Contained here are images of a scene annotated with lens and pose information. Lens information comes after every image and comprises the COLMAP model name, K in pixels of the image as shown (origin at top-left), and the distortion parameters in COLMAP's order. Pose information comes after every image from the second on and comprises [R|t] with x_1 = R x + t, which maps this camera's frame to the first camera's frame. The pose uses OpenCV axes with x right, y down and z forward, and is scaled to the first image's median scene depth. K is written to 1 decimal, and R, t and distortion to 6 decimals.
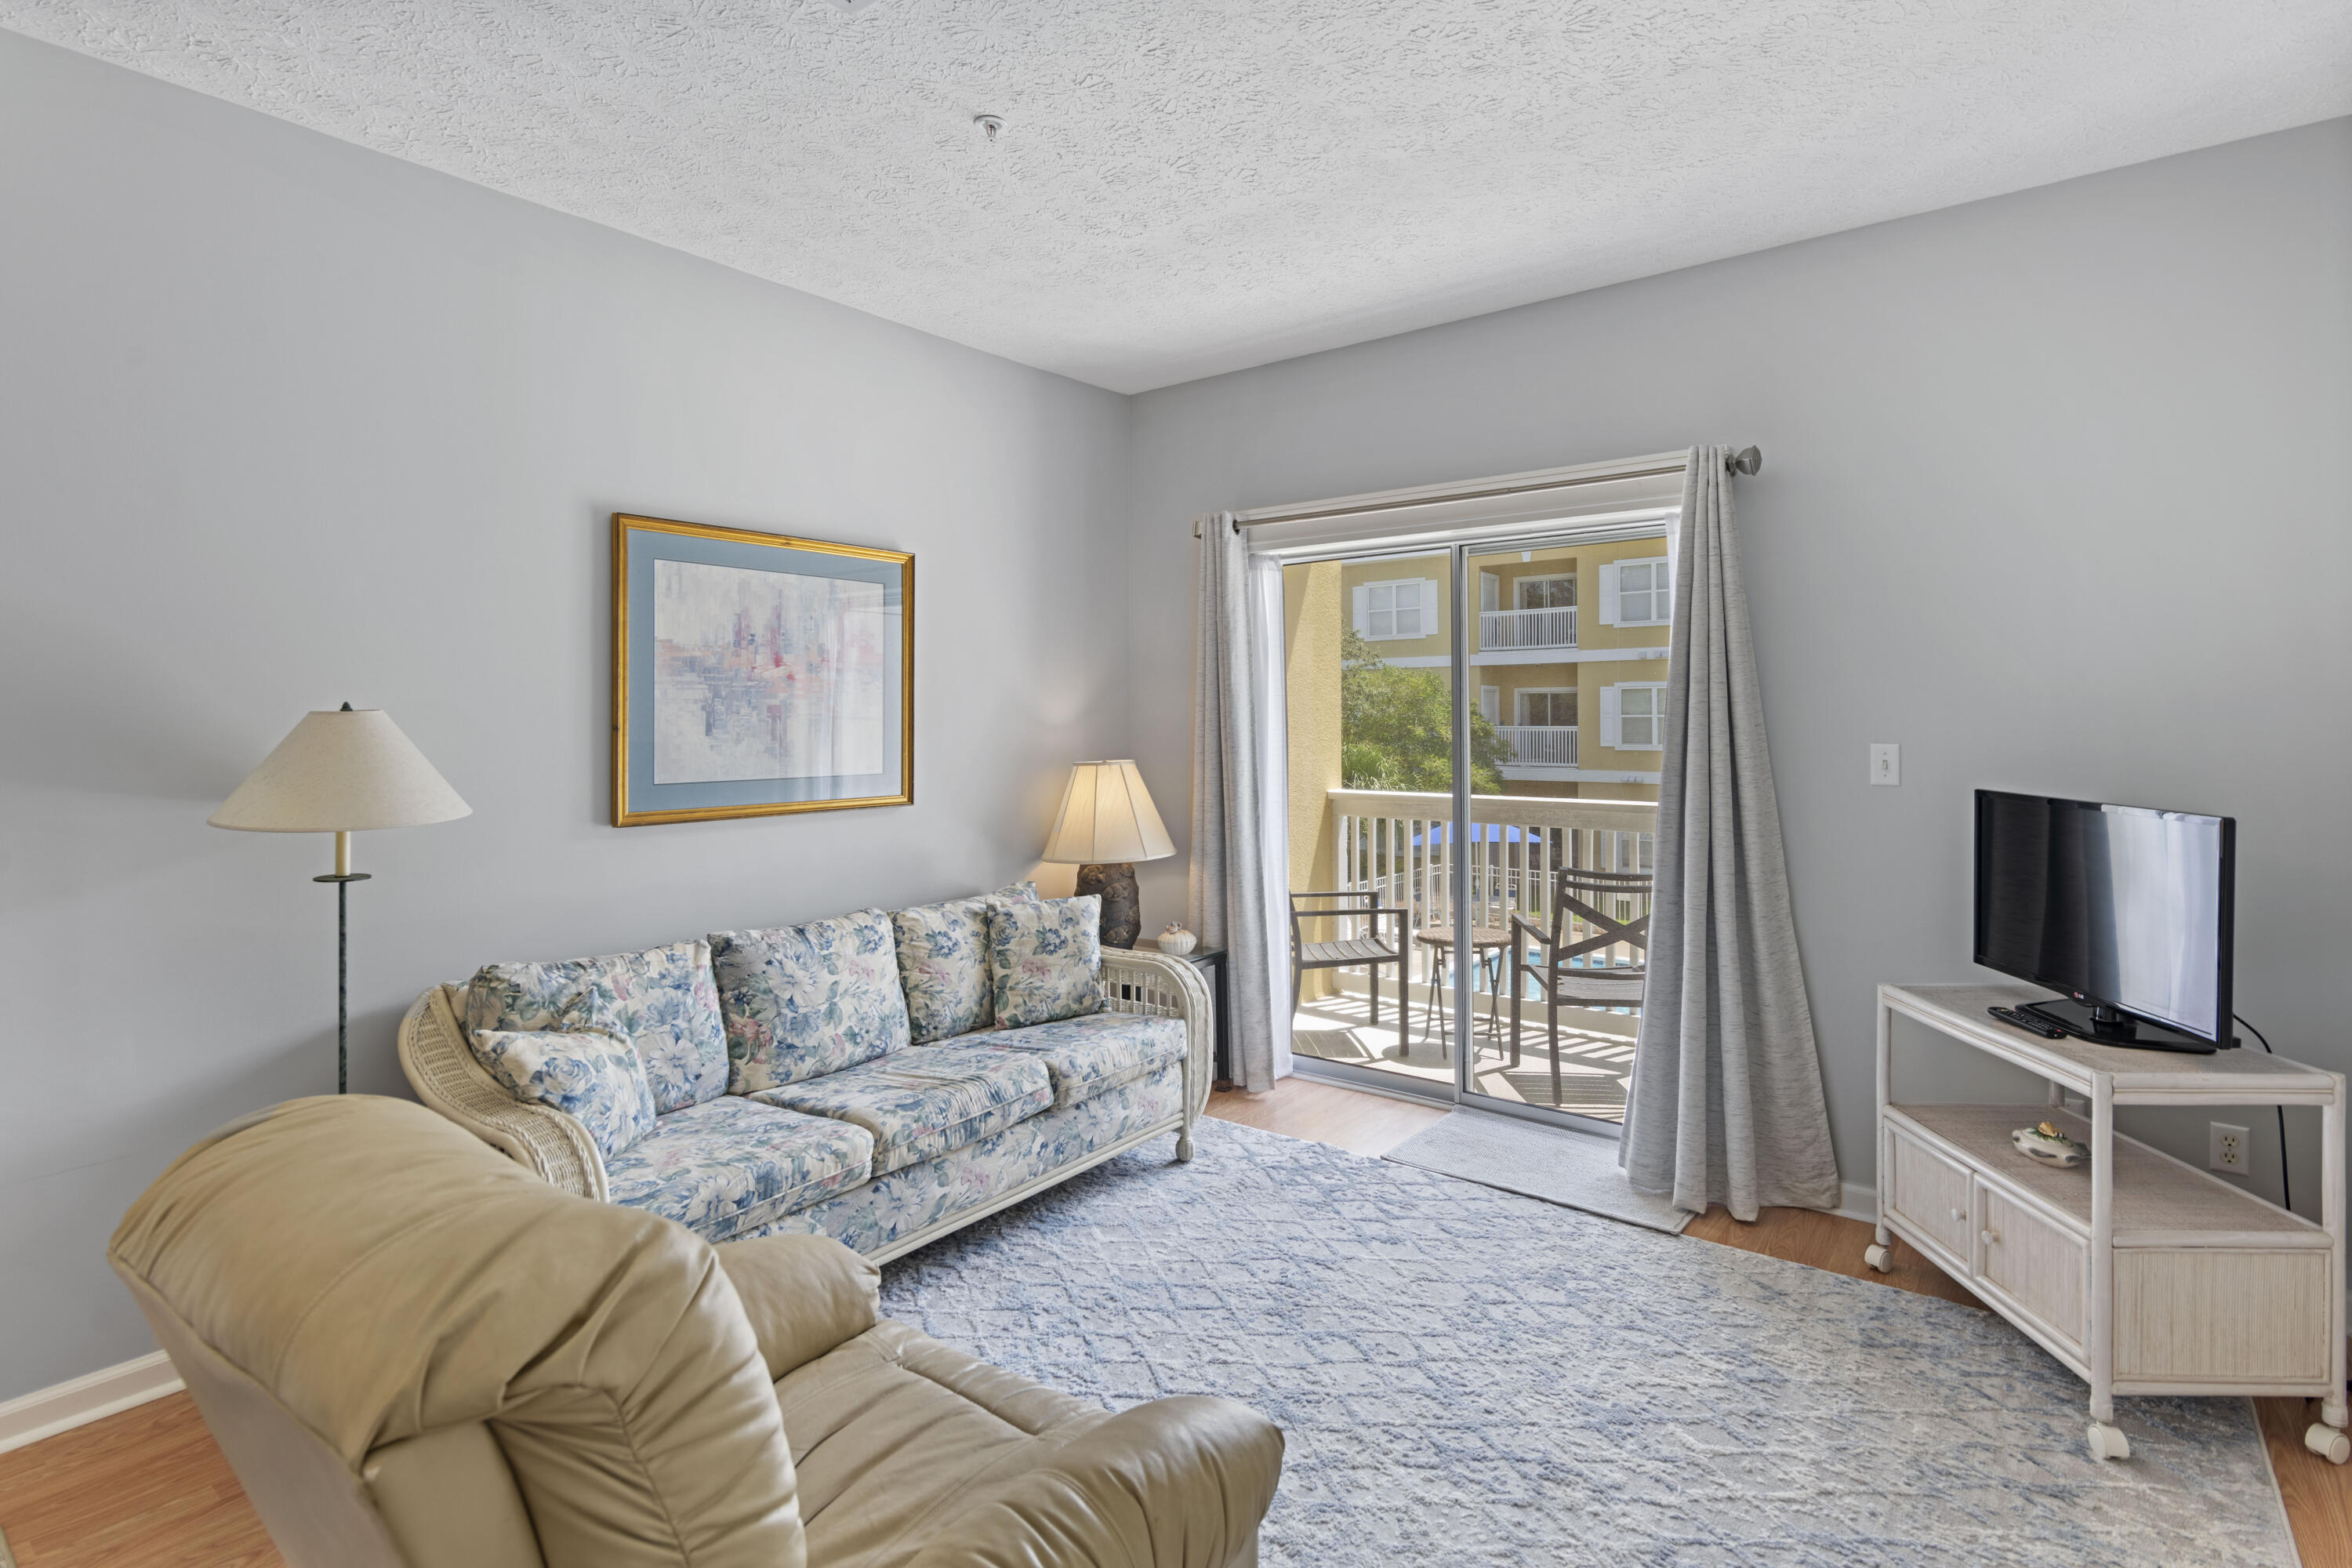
lens RADIAL K [[1151.3, 0, 1175.6], [0, 1151.3, 739.0], [0, 0, 1]] dist [0.000552, -0.001752]
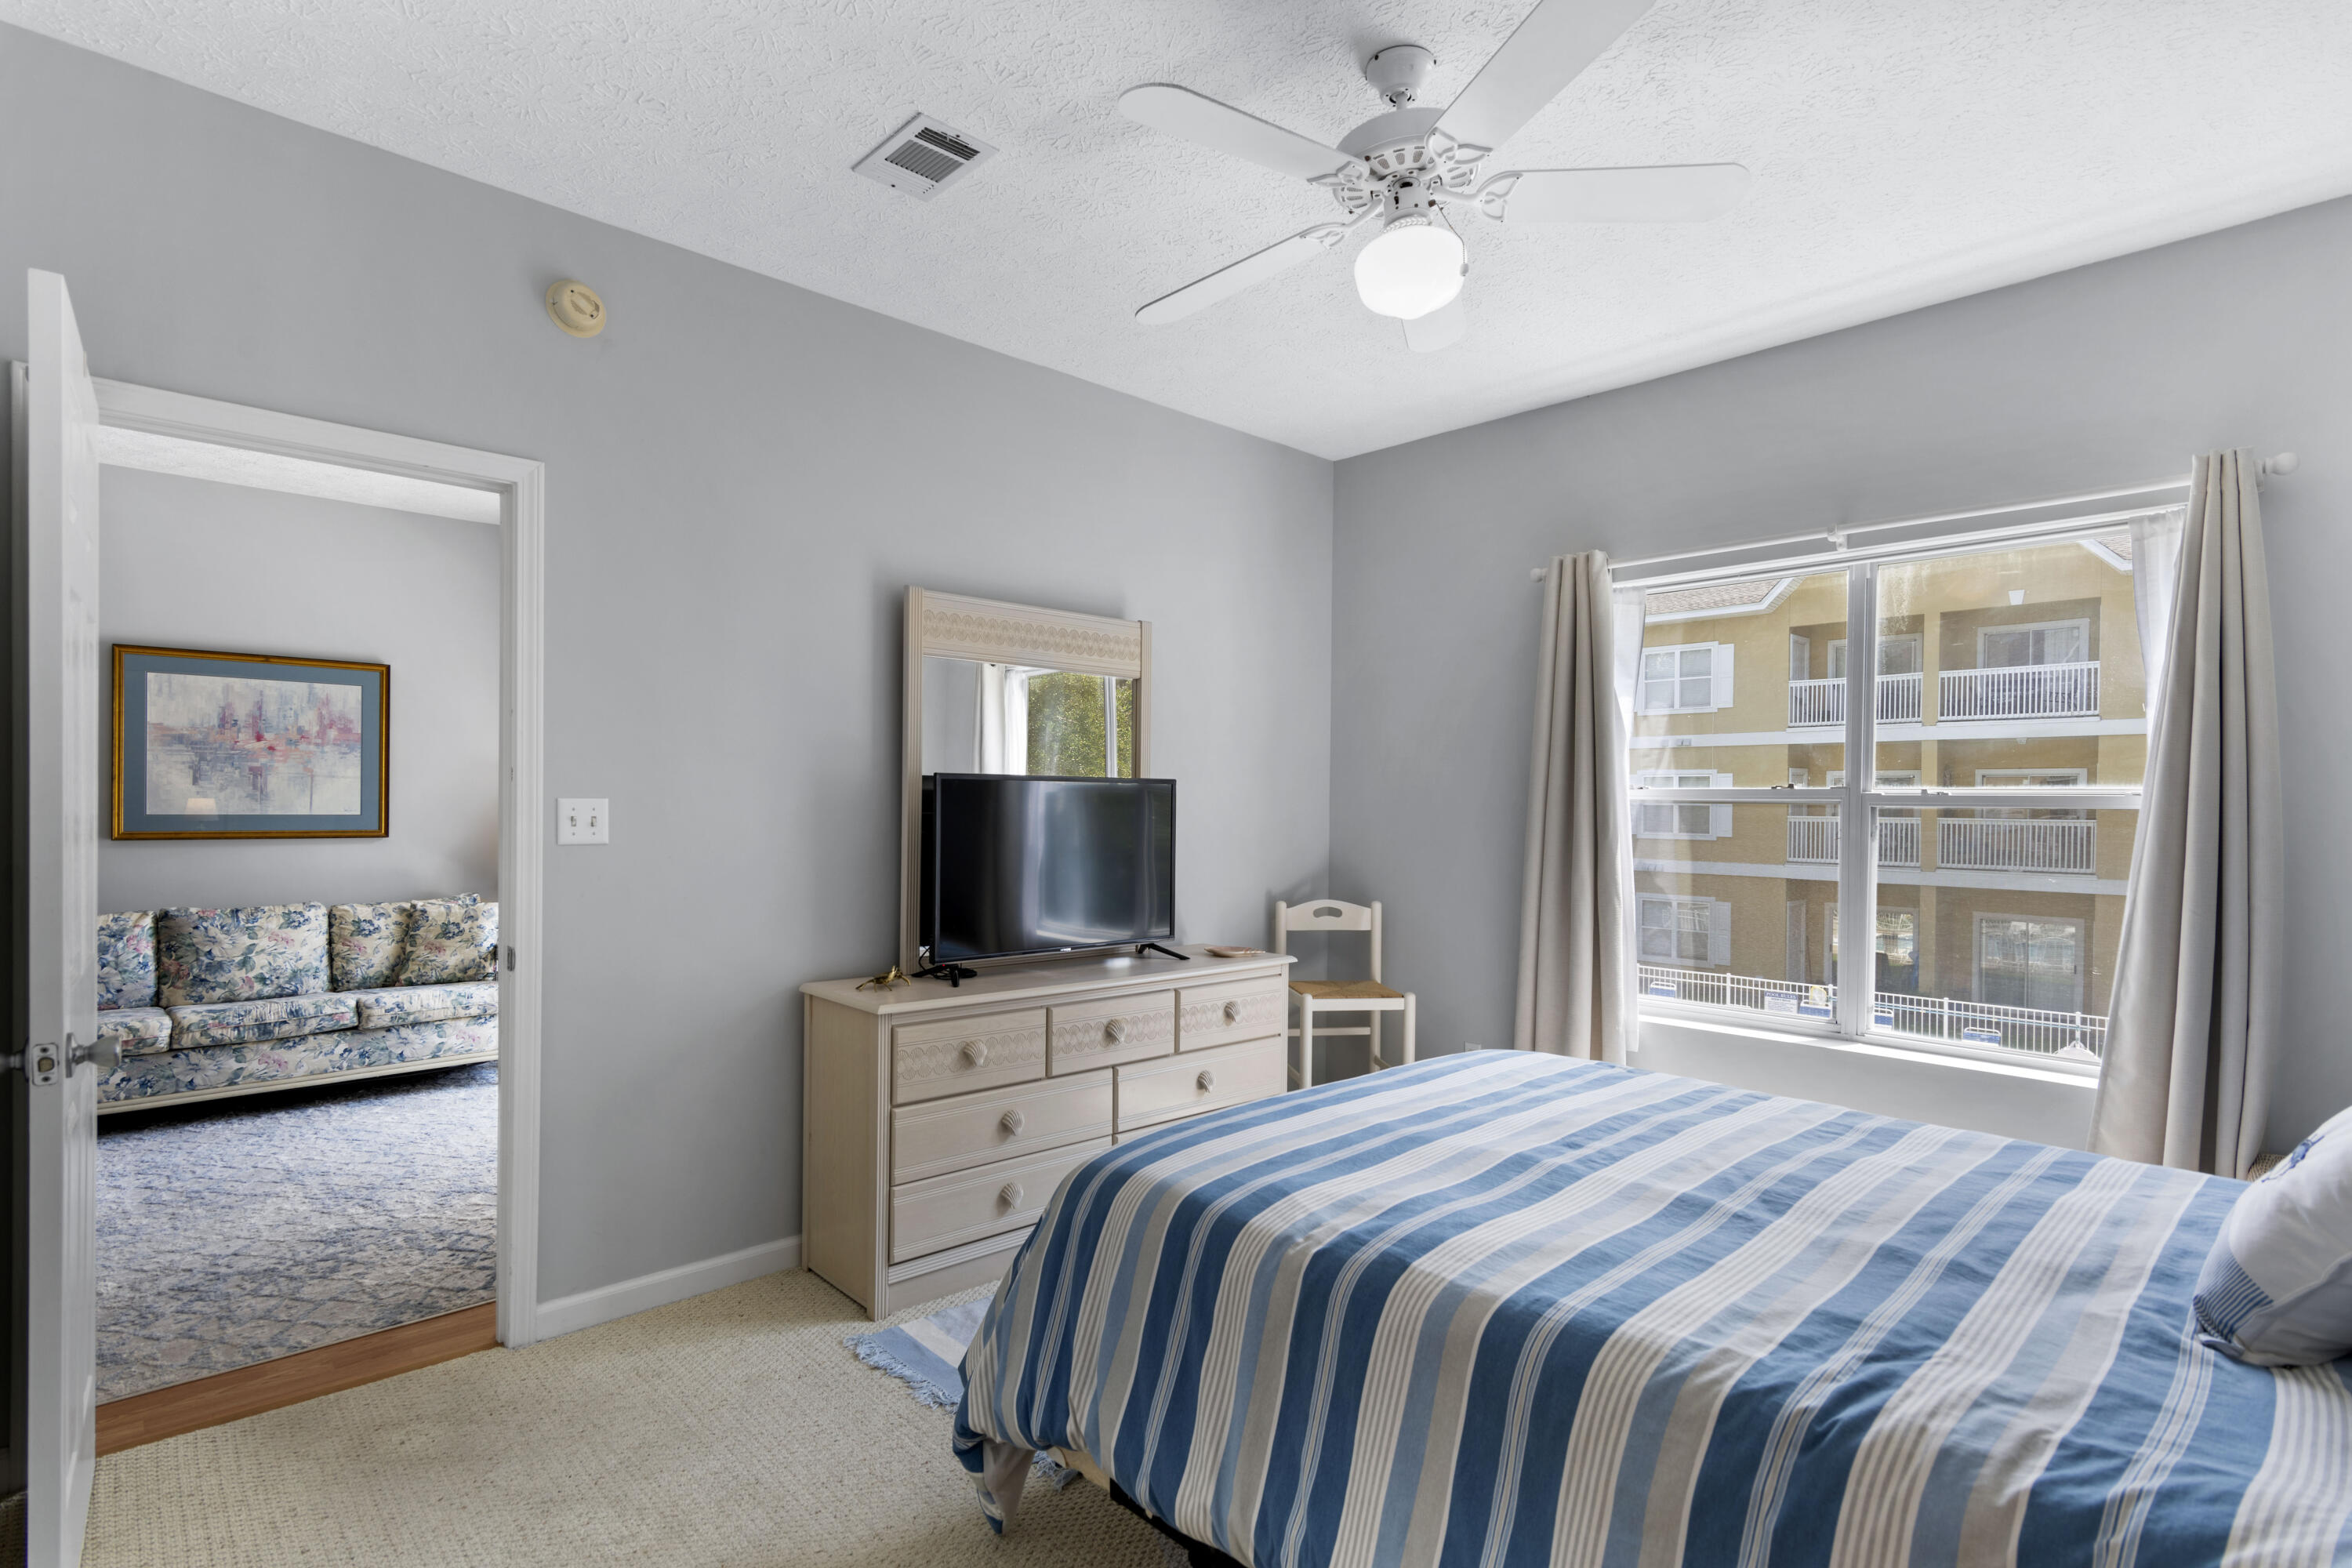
lens RADIAL K [[1151.3, 0, 1184.5], [0, 1151.3, 818.0], [0, 0, 1]] dist [0.000552, -0.001752]
pose [[0.990286, 0.015931, -0.138129, 1.156994], [-0.016385, 0.999863, -0.002155, 0.023635], [0.138076, 0.004398, 0.990412, -0.363870]]
